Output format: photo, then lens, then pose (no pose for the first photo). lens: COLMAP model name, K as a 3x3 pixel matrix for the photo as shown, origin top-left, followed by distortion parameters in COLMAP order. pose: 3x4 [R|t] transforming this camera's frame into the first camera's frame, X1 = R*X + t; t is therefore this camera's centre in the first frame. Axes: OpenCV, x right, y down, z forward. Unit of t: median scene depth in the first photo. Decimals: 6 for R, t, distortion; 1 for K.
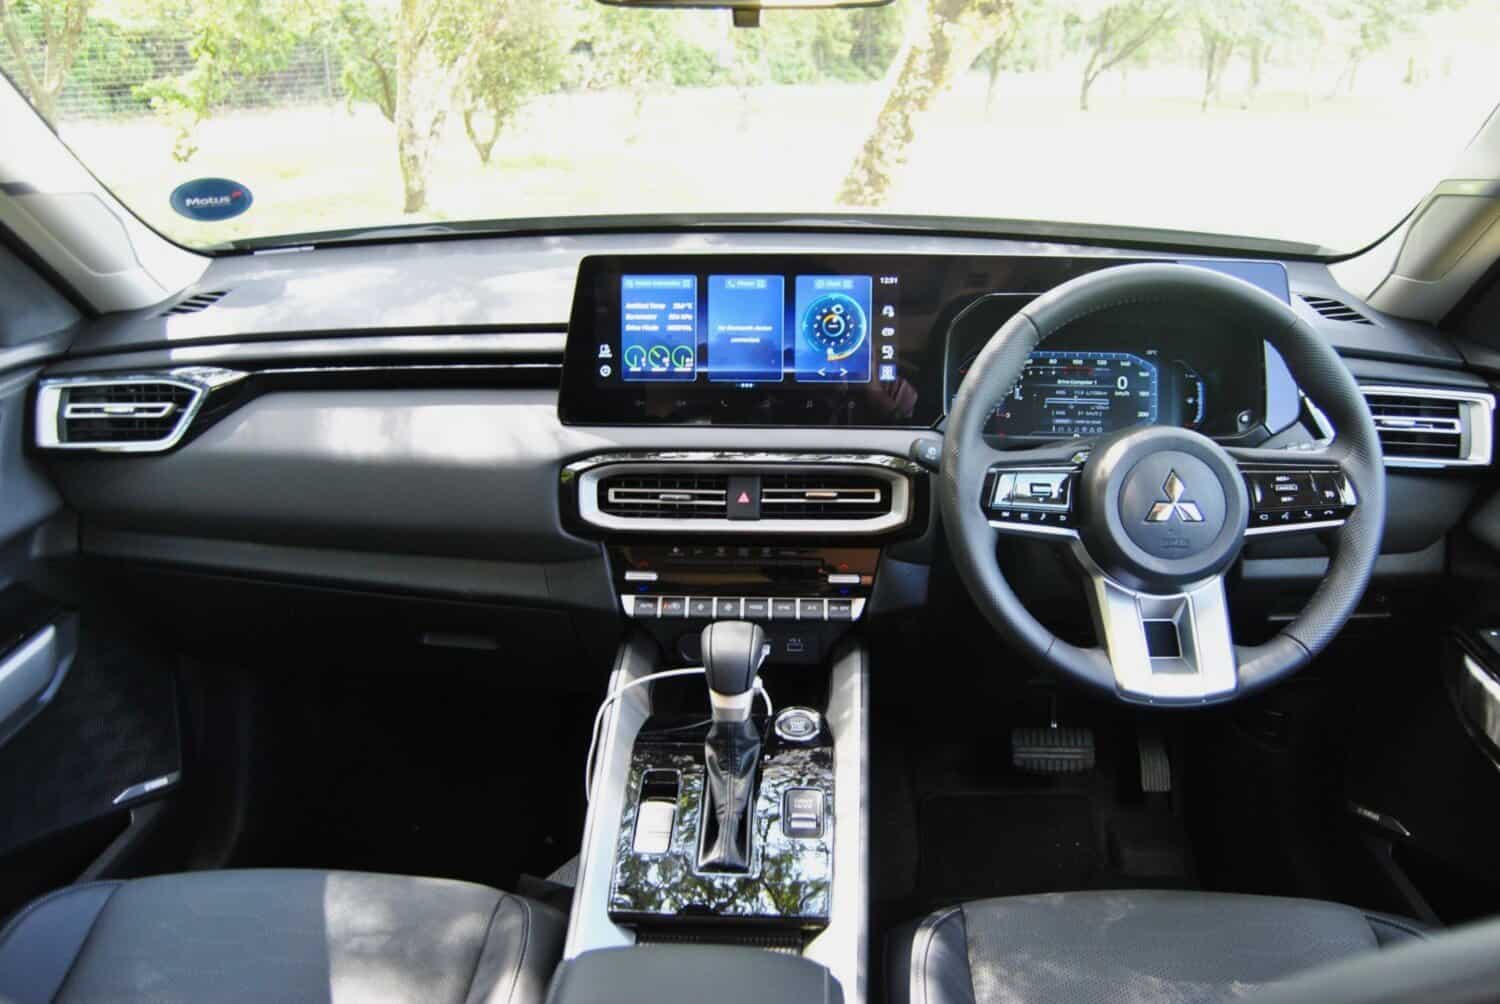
lens RADIAL K [[1083.2, 0, 751.9], [0, 1083.2, 511.7], [0, 0, 1]] dist [-0.051415, -0.005688]
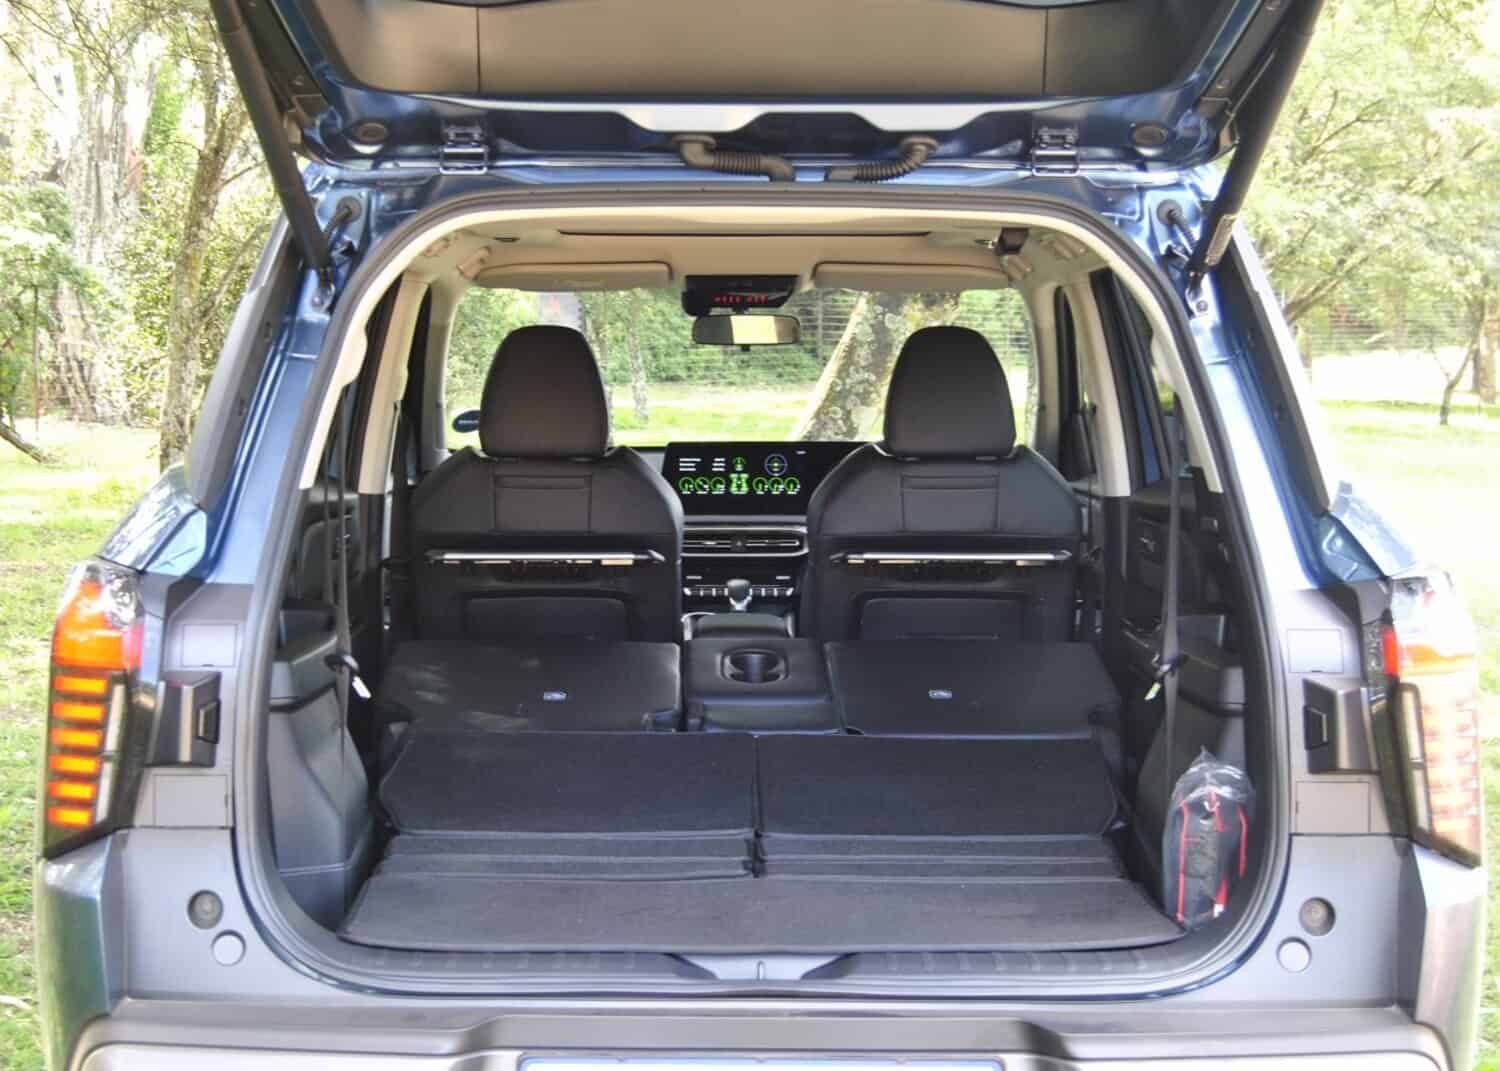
lens RADIAL K [[2379.3, 0, 749.0], [0, 2379.3, 537.9], [0, 0, 1]] dist [0.303016, 0.000000]
pose [[0.997671, 0.002429, 0.068161, -0.328507], [0.018731, 0.951183, -0.308060, 1.522060], [-0.065581, 0.308619, 0.948922, -3.764166]]
